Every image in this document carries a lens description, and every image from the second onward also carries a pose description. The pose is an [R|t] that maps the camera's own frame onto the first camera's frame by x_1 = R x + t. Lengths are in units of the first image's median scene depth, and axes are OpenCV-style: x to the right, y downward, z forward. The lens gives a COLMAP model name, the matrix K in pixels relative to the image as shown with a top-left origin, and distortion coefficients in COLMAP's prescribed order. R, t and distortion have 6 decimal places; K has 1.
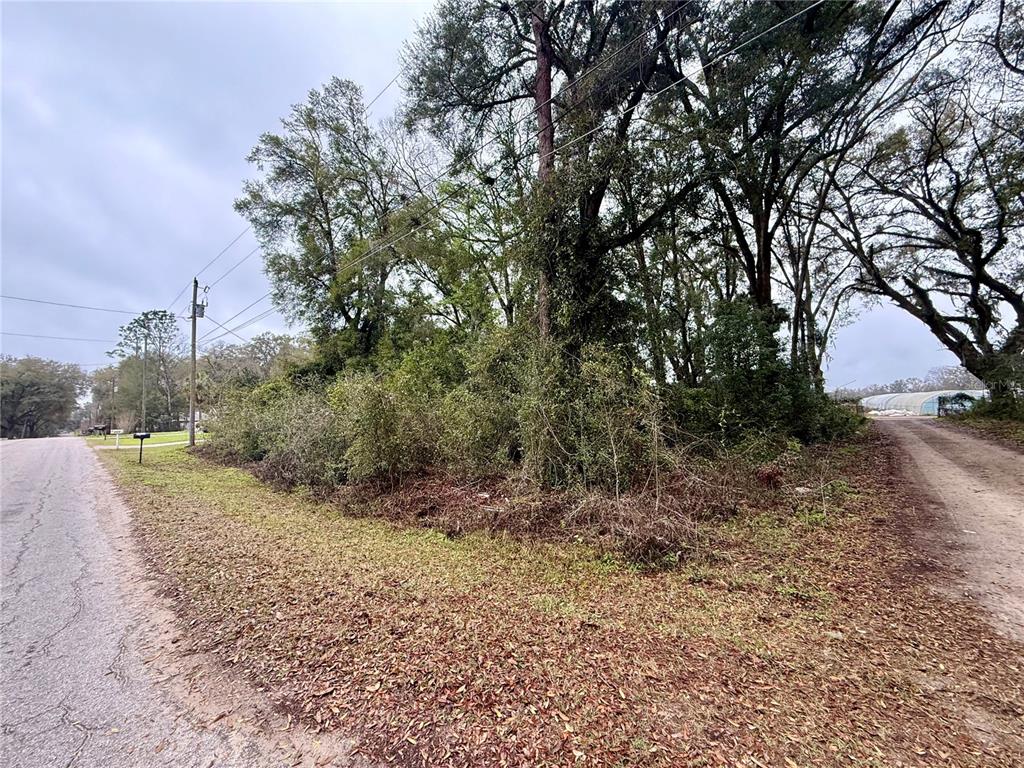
lens RADIAL K [[406.3, 0, 507.8], [0, 406.3, 383.6], [0, 0, 1]] dist [0.000499, 0.000081]
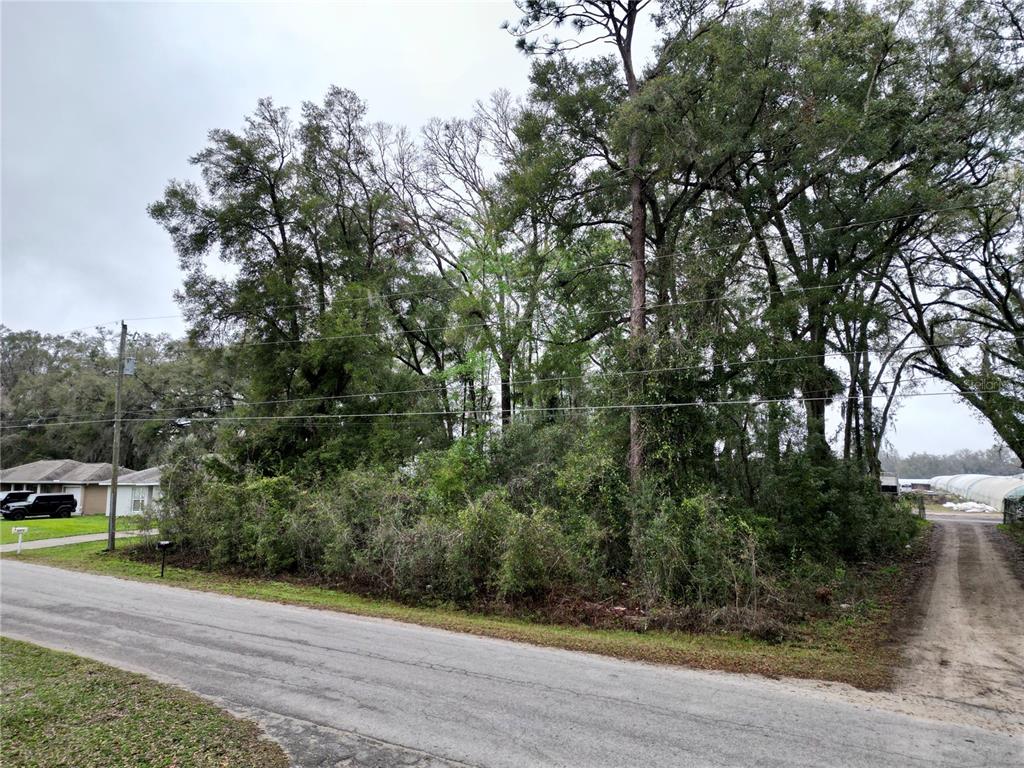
lens RADIAL K [[712.1, 0, 512.0], [0, 712.1, 384.0], [0, 0, 1]] dist [0.065395, -0.057774]
pose [[0.984259, 0.052803, 0.168660, -0.256188], [-0.044073, 0.997508, -0.055095, -0.092993], [-0.171149, 0.046794, 0.984133, -0.382746]]
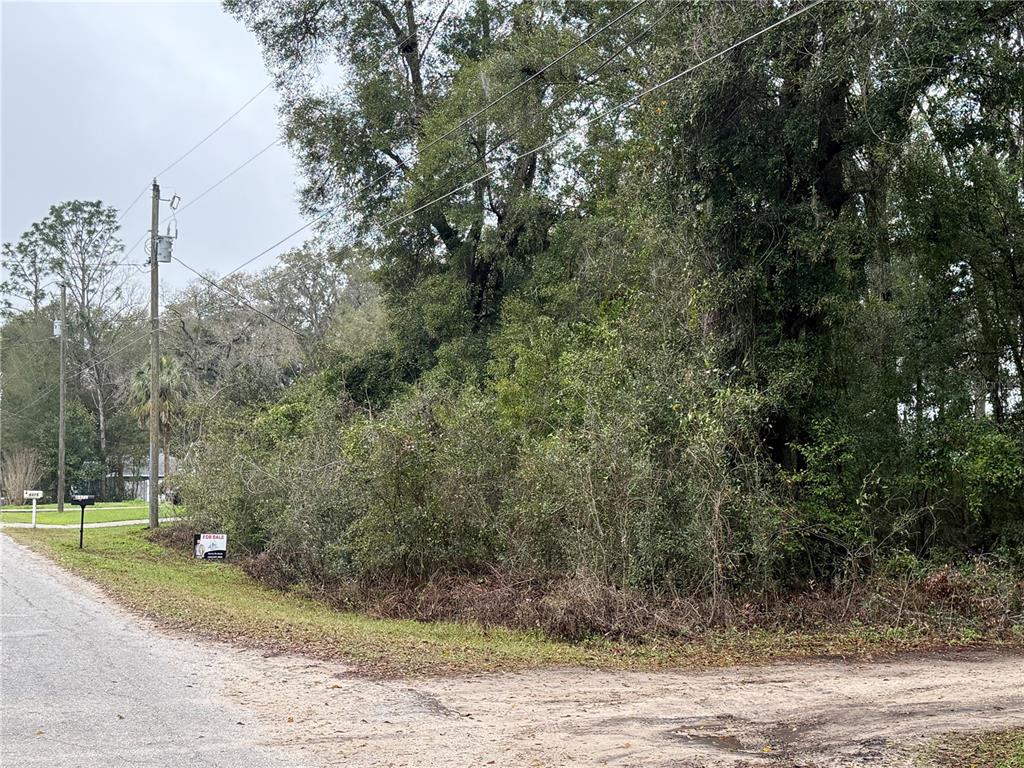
lens RADIAL K [[1395.7, 0, 512.0], [0, 1395.7, 384.0], [0, 0, 1]] dist [0.223588, -0.927970]
pose [[0.918406, -0.003479, -0.395624, 0.252474], [0.008415, 0.999907, 0.010742, -0.029490], [0.395549, -0.013195, 0.918350, -0.335332]]
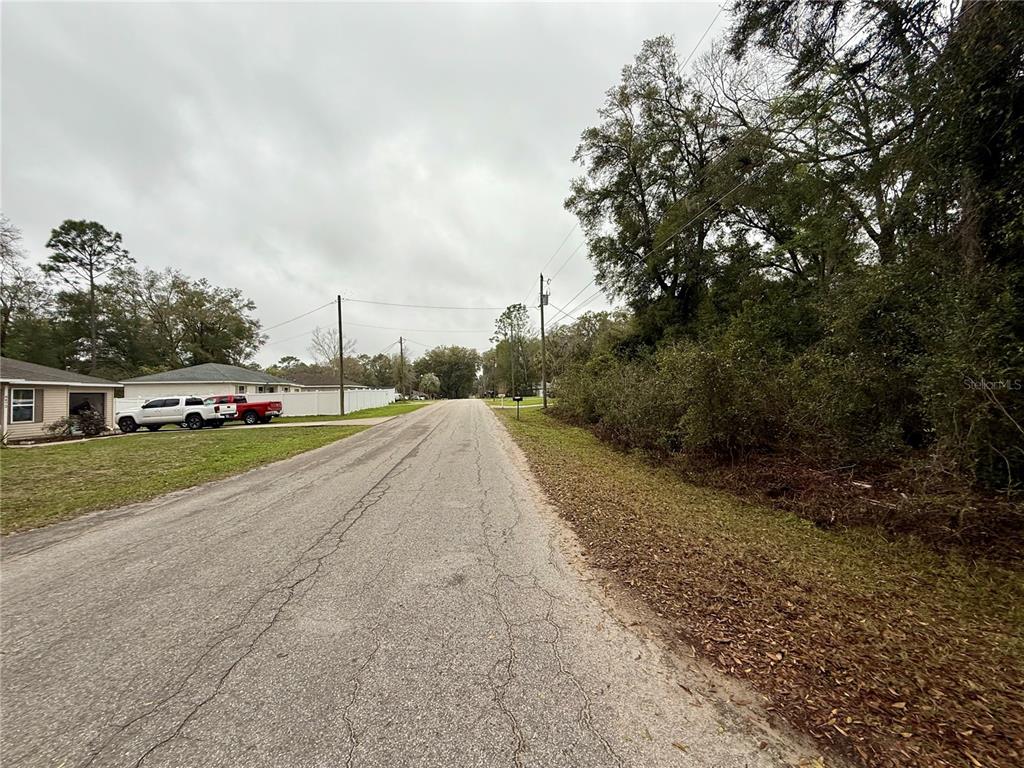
lens RADIAL K [[406.3, 0, 507.8], [0, 406.3, 383.6], [0, 0, 1]] dist [0.000499, 0.000081]
pose [[0.742950, 0.000699, -0.669346, -0.013077], [0.049939, 0.997155, 0.056471, -0.000326], [0.667481, -0.075382, 0.740801, -0.010201]]
